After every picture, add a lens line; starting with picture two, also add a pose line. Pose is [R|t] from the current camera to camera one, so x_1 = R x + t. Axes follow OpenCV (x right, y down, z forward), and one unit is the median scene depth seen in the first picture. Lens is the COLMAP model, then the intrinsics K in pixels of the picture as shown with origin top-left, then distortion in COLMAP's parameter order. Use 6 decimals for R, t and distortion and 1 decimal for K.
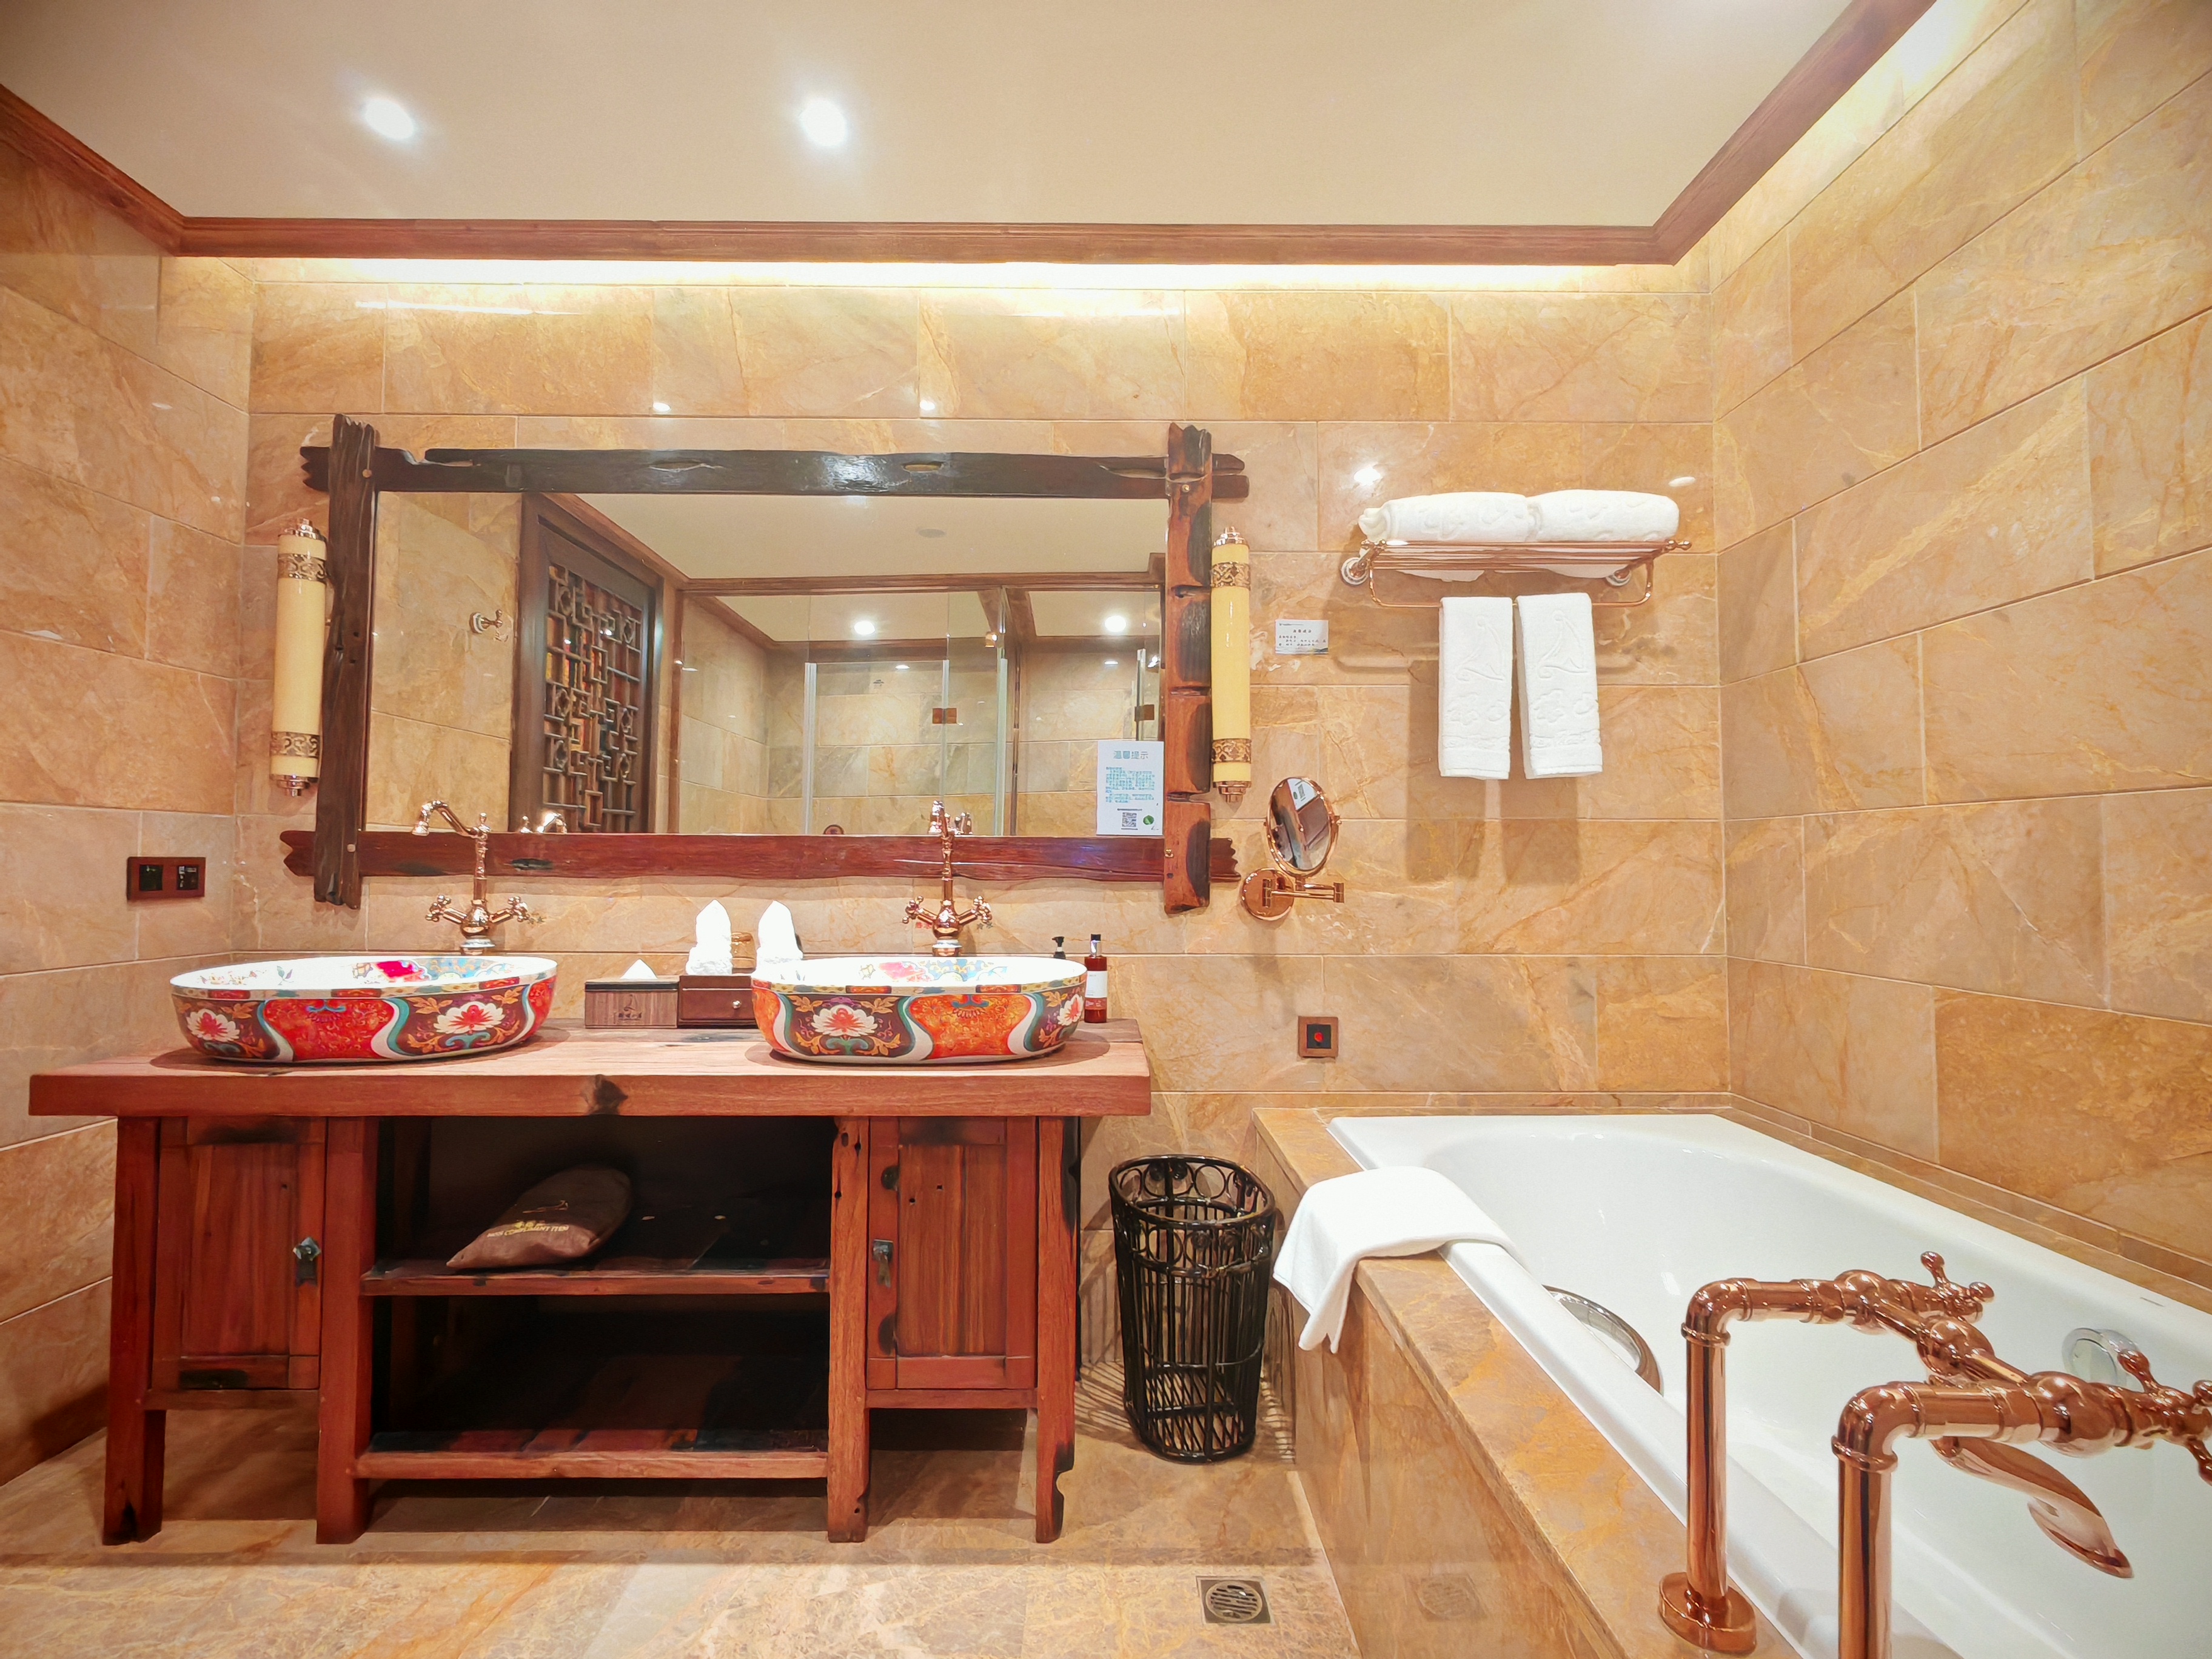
lens RADIAL K [[1031.1, 0, 1103.8], [0, 1031.1, 828.4], [0, 0, 1]] dist [0.000896, 0.002040]
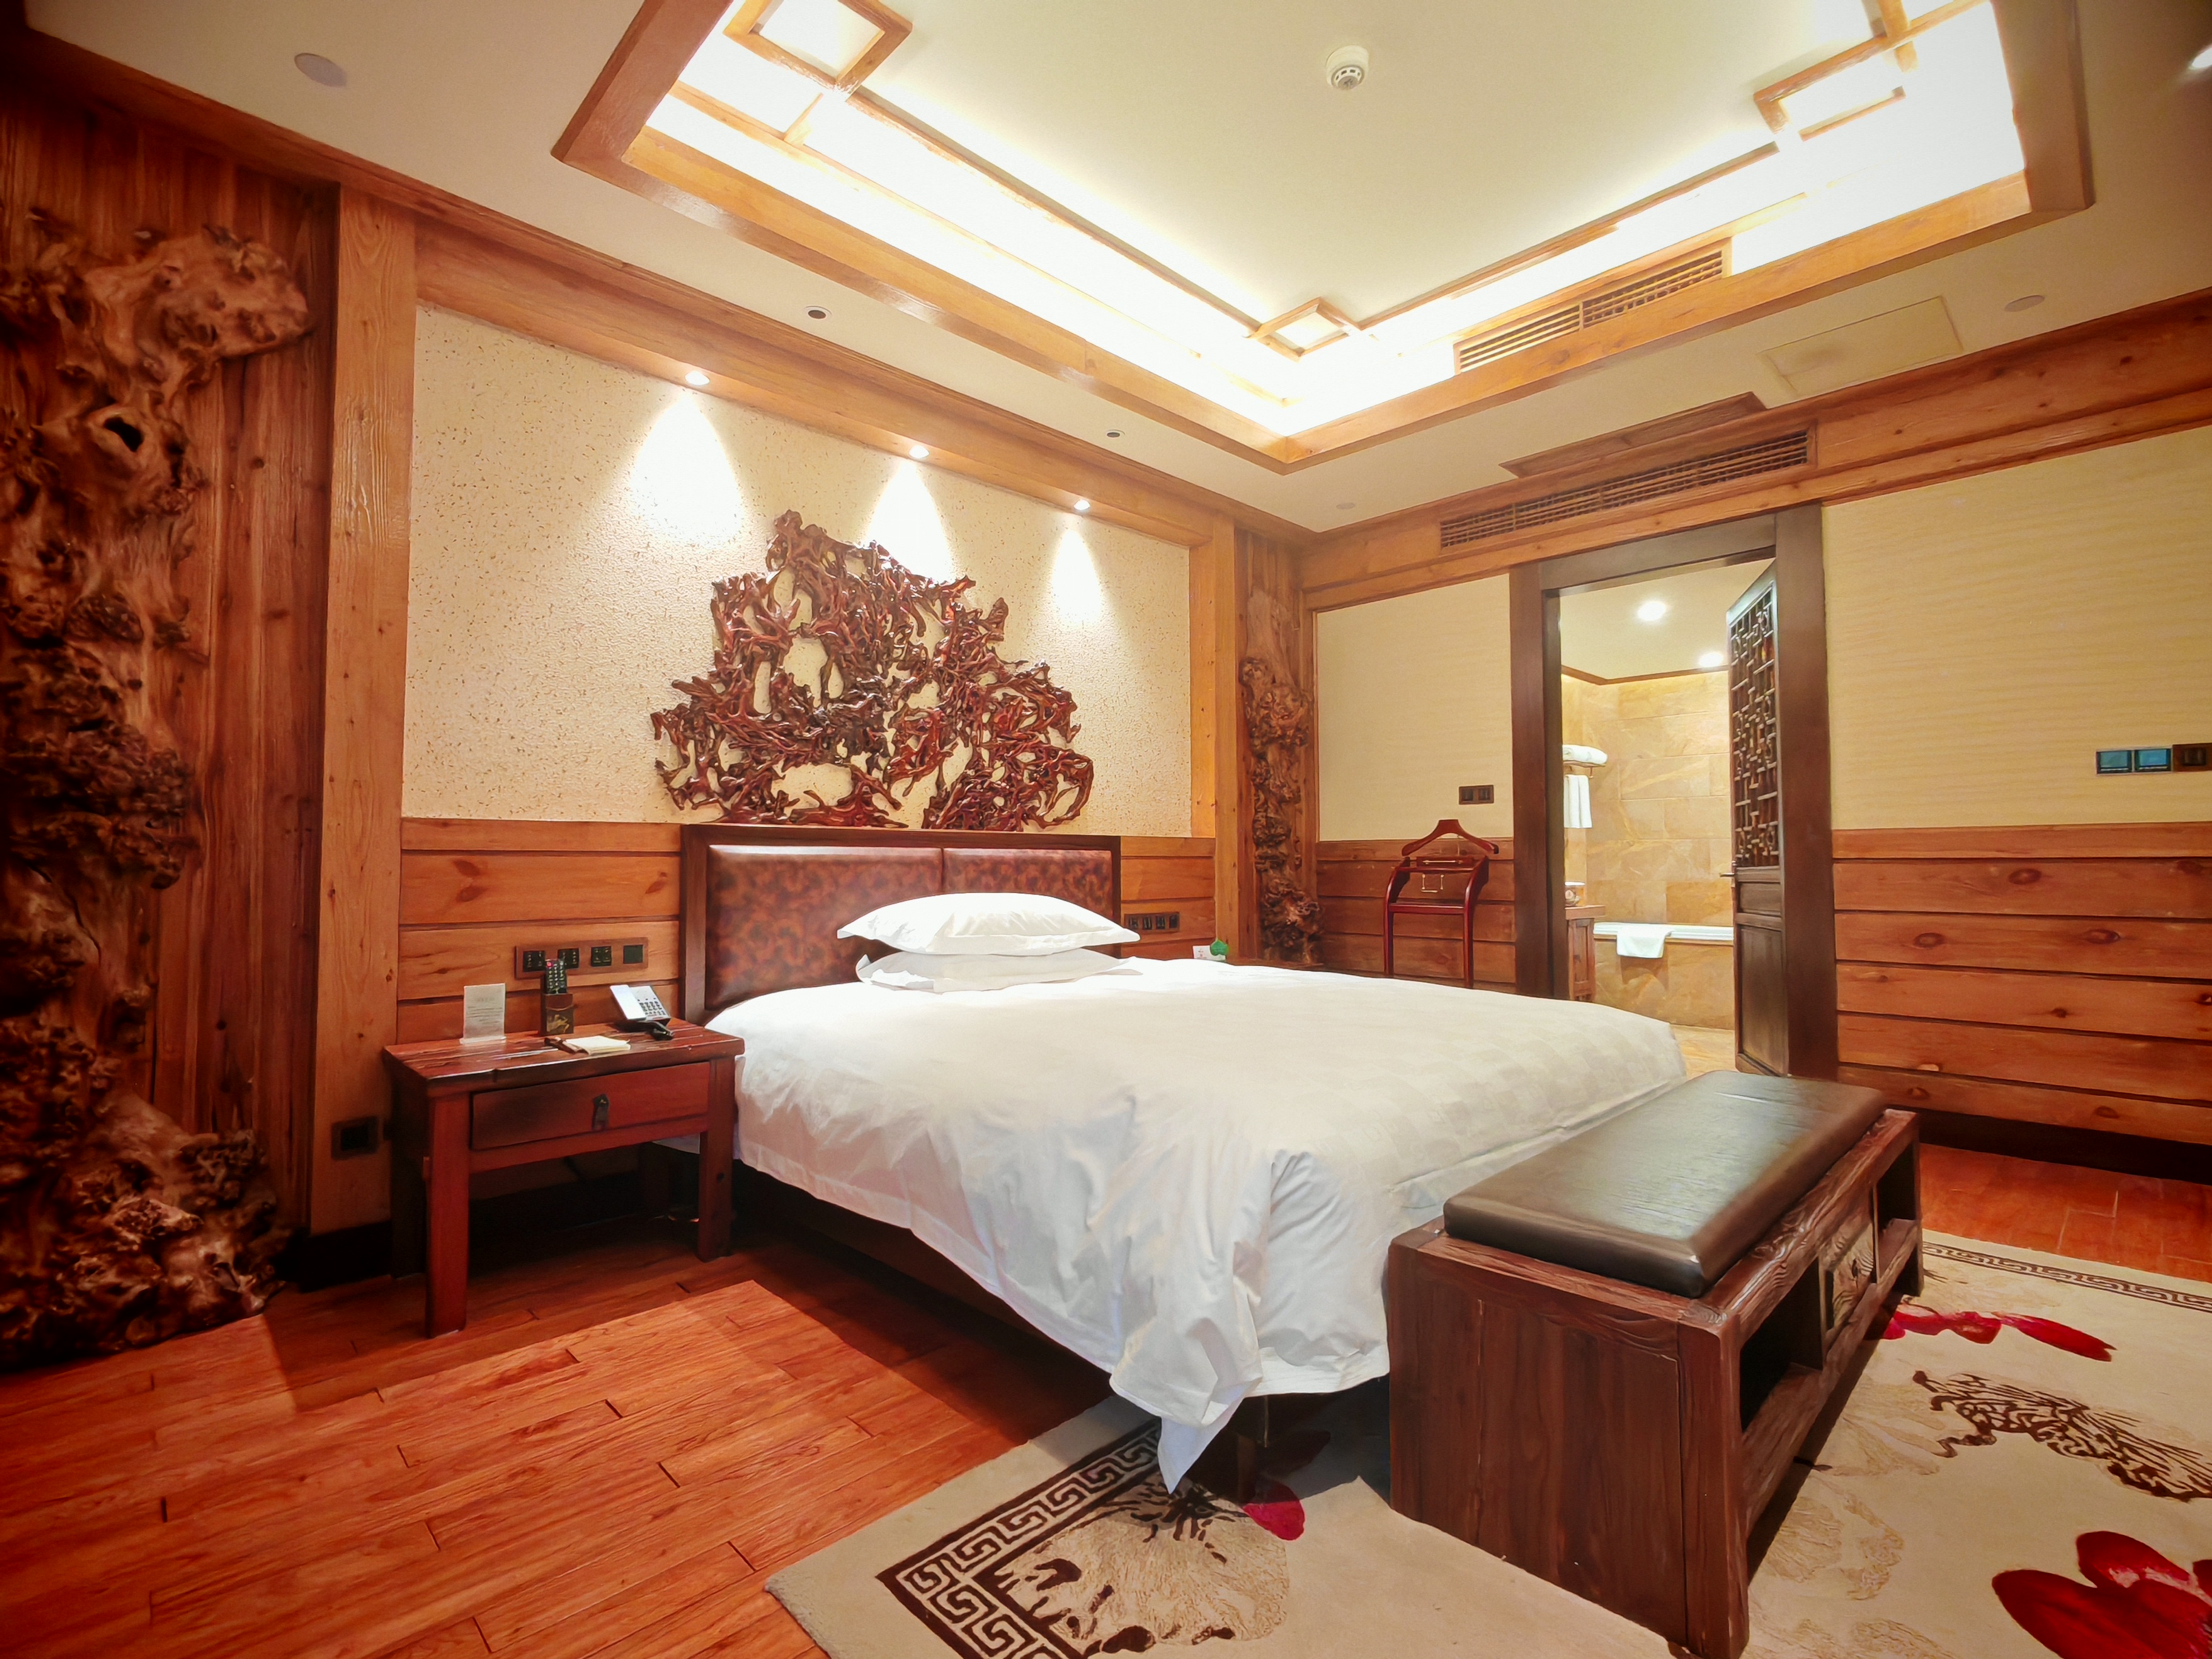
lens RADIAL K [[1031.1, 0, 1105.5], [0, 1031.1, 825.1], [0, 0, 1]] dist [0.000896, 0.002040]
pose [[0.725704, 0.014938, 0.687845, -3.642090], [-0.014787, 0.999872, -0.006113, -0.019244], [-0.687849, -0.005735, 0.725832, -0.491185]]
